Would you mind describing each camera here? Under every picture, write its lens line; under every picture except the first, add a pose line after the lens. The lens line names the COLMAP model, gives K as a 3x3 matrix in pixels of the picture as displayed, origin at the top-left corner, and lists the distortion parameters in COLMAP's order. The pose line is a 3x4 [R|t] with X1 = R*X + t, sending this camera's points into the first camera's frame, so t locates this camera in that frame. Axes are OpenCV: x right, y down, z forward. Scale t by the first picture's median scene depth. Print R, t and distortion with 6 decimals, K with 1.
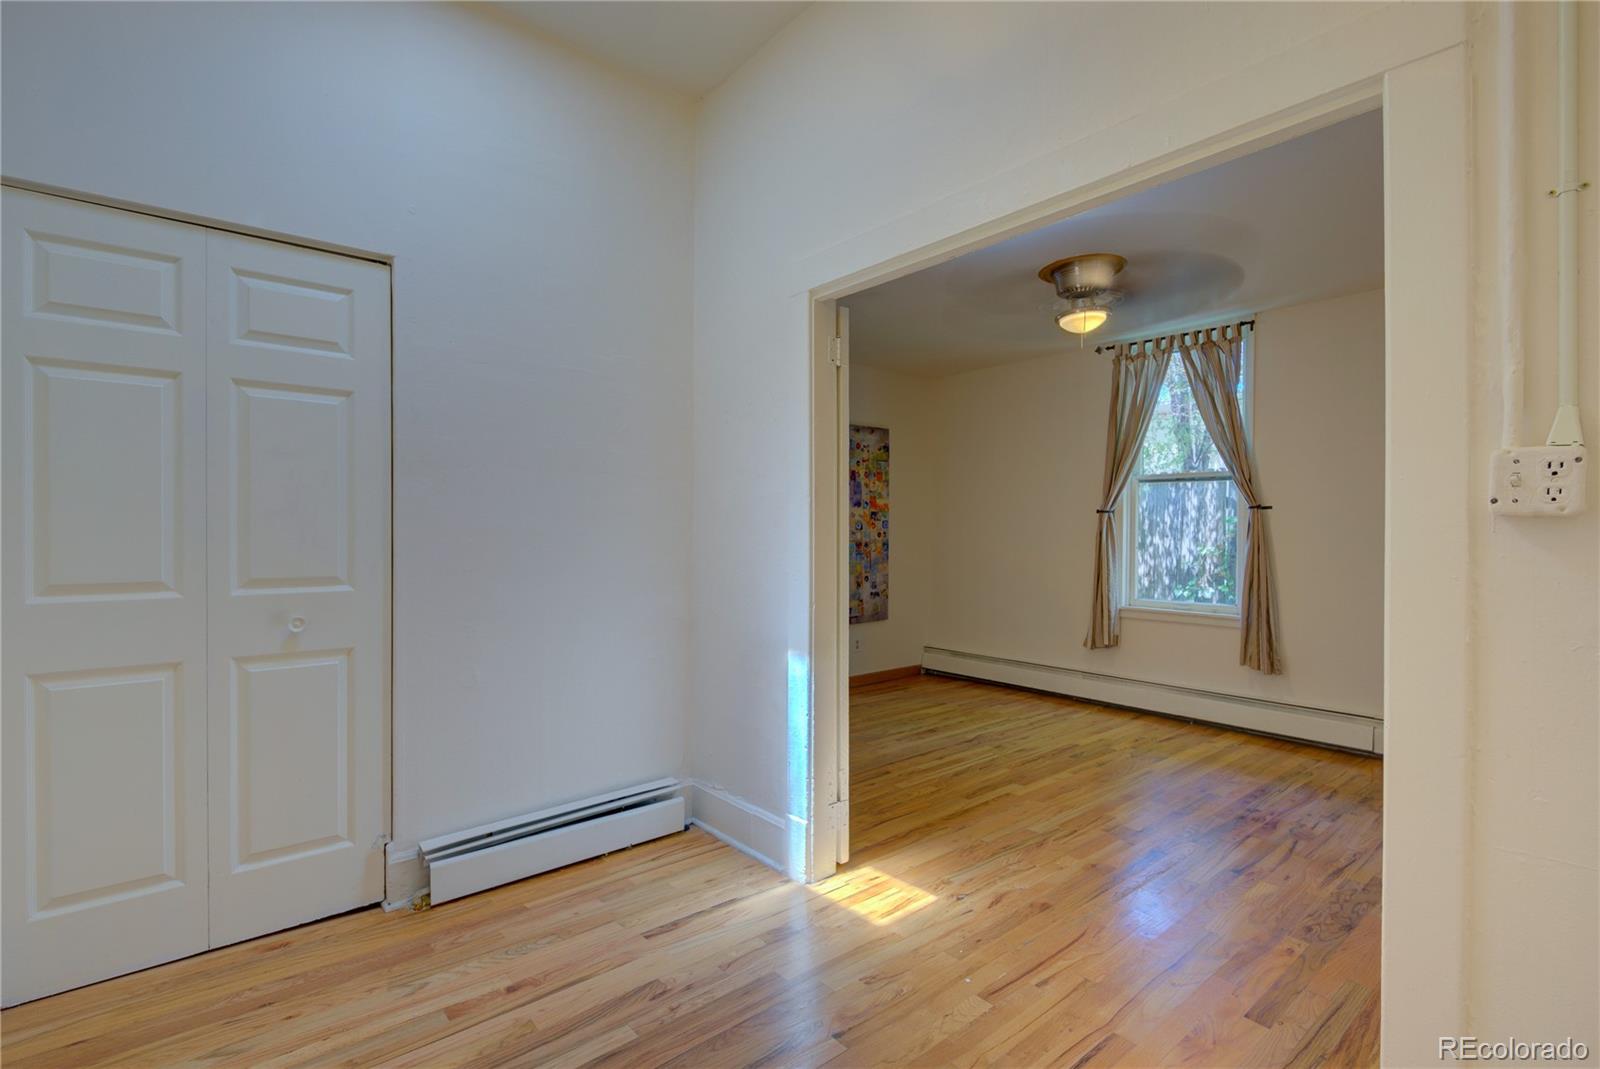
lens RADIAL K [[733.2, 0, 784.9], [0, 733.2, 533.0], [0, 0, 1]] dist [0.007625, -0.007793]
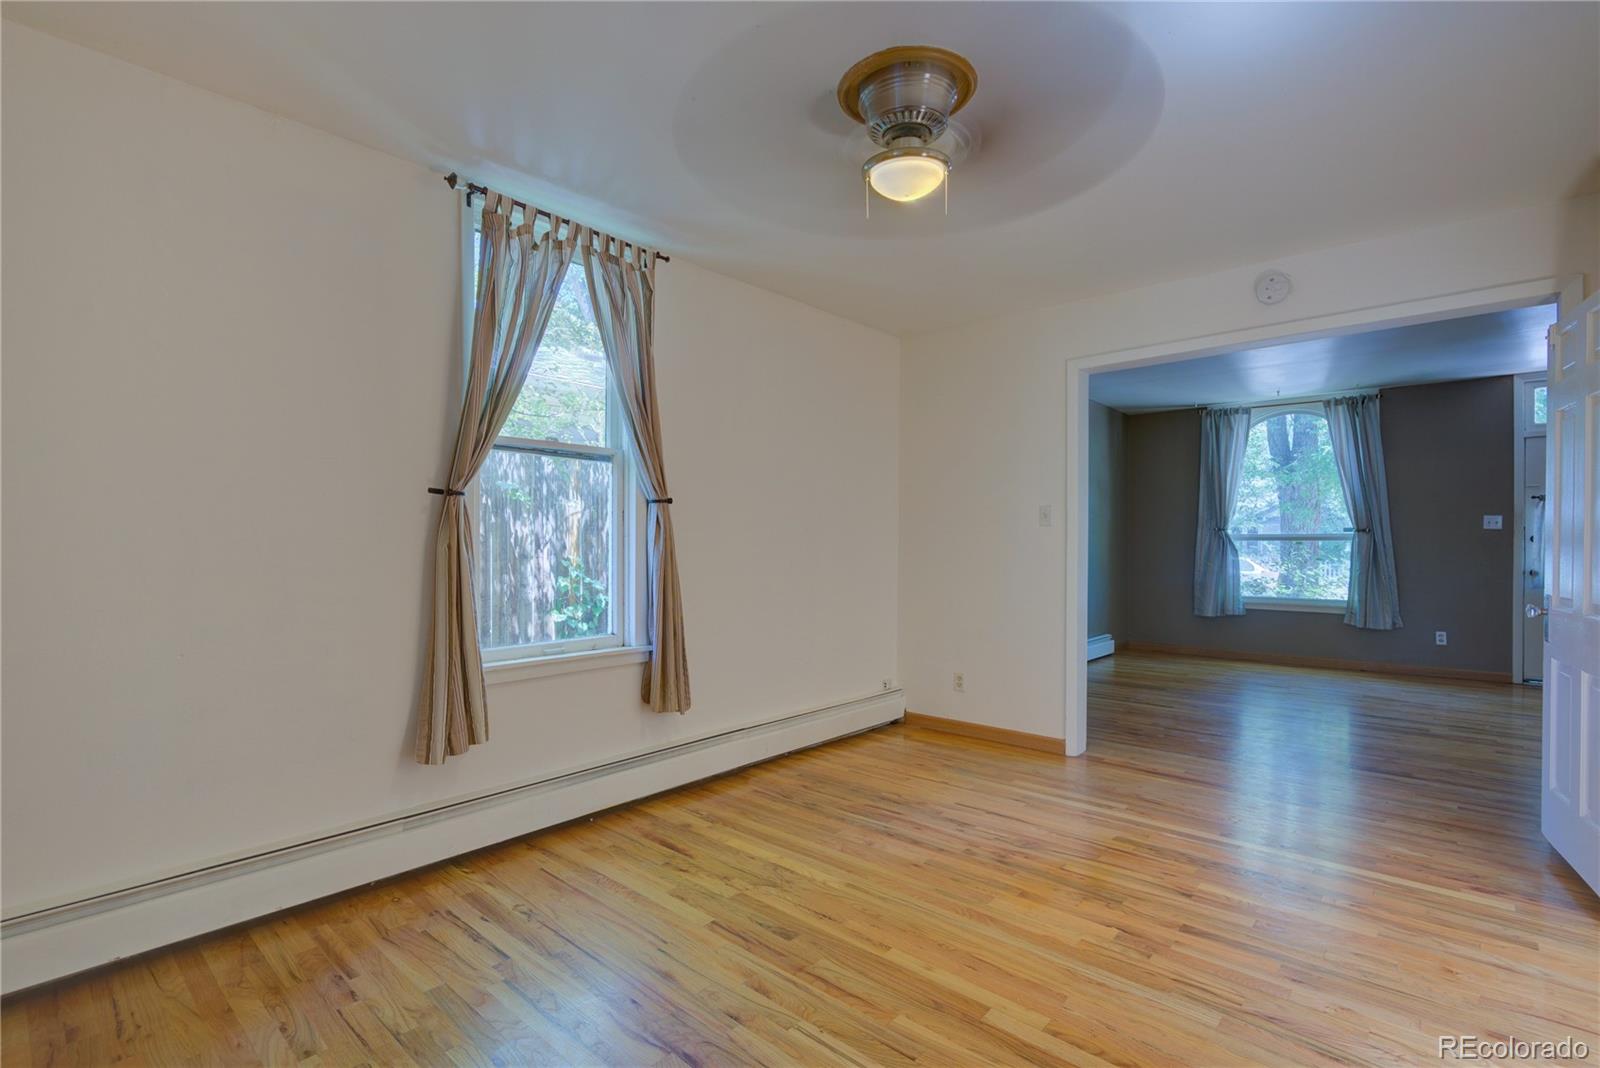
lens RADIAL K [[733.2, 0, 792.1], [0, 733.2, 540.5], [0, 0, 1]] dist [0.007625, -0.007793]
pose [[-0.142694, -0.005823, 0.989750, -0.131895], [-0.000545, 0.999983, 0.005804, 0.001073], [-0.989767, 0.000289, -0.142695, 0.895428]]
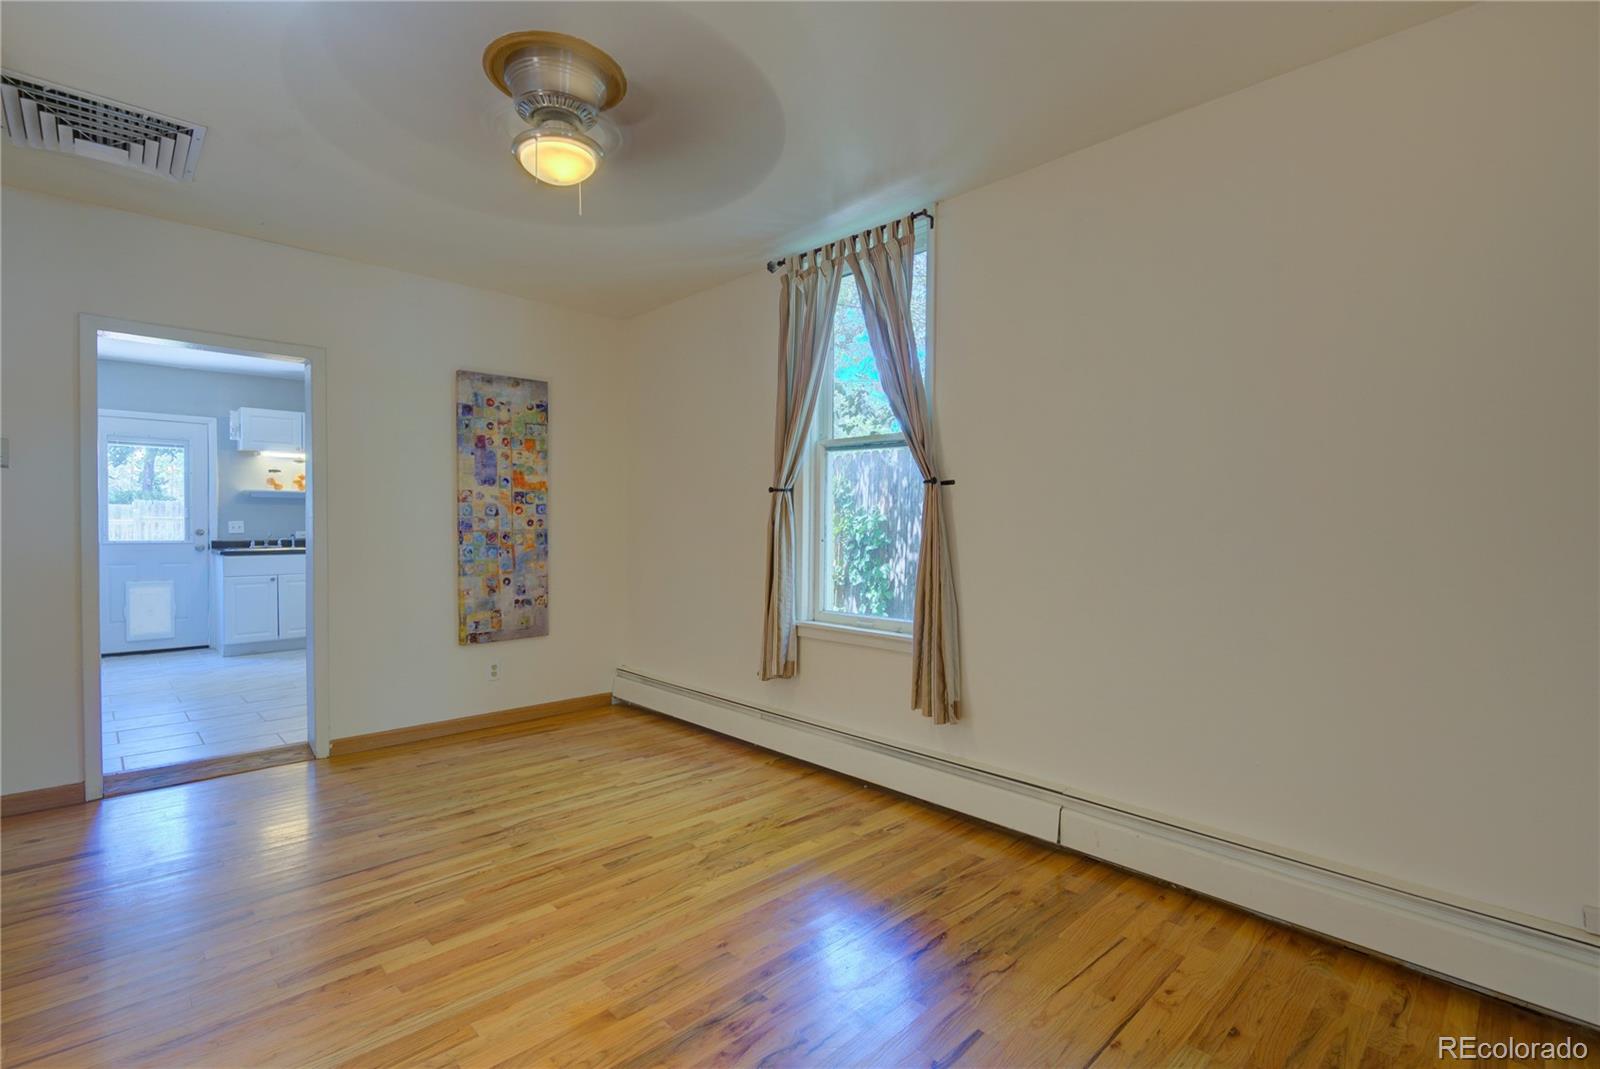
lens RADIAL K [[733.2, 0, 791.7], [0, 733.2, 536.5], [0, 0, 1]] dist [0.007625, -0.007793]
pose [[0.996687, 0.000966, 0.081321, 0.414649], [-0.002100, 0.999902, 0.013861, 0.006702], [-0.081300, -0.013986, 0.996592, 0.290519]]
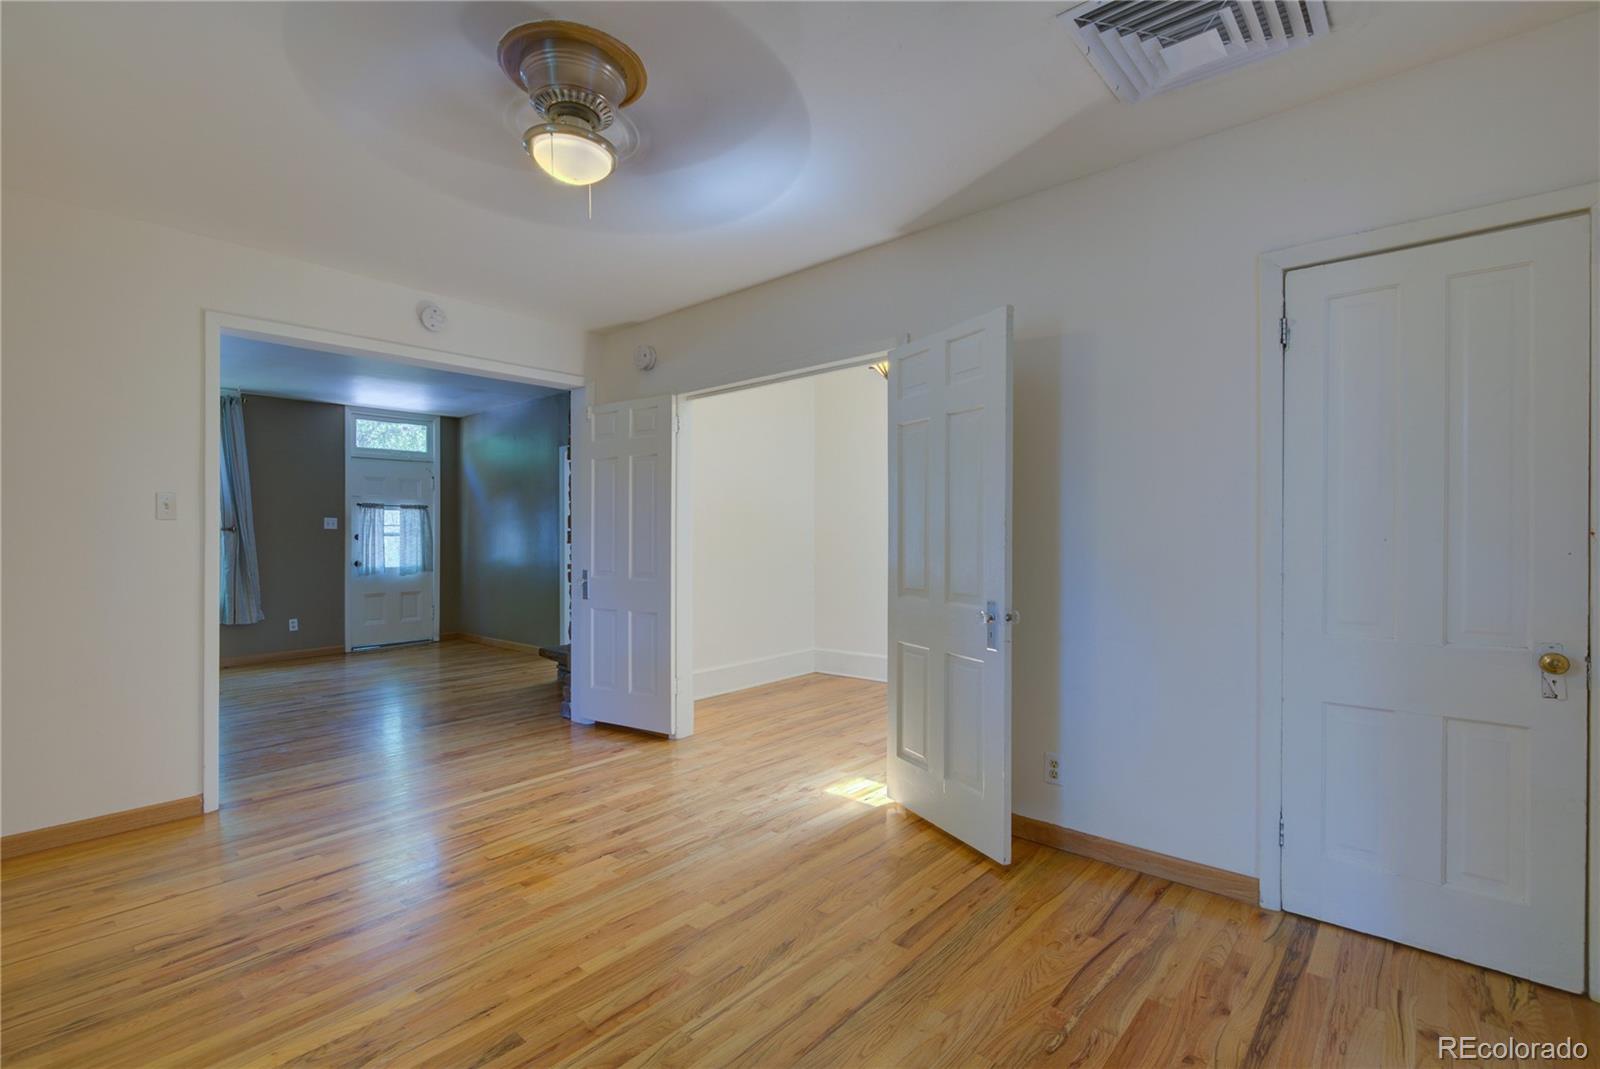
lens RADIAL K [[733.2, 0, 801.2], [0, 733.2, 534.0], [0, 0, 1]] dist [0.007625, -0.007793]
pose [[-0.985966, -0.001212, -0.166944, 0.246562], [-0.000797, 0.999996, -0.002557, 0.001565], [0.166946, -0.002388, -0.985963, 1.216309]]
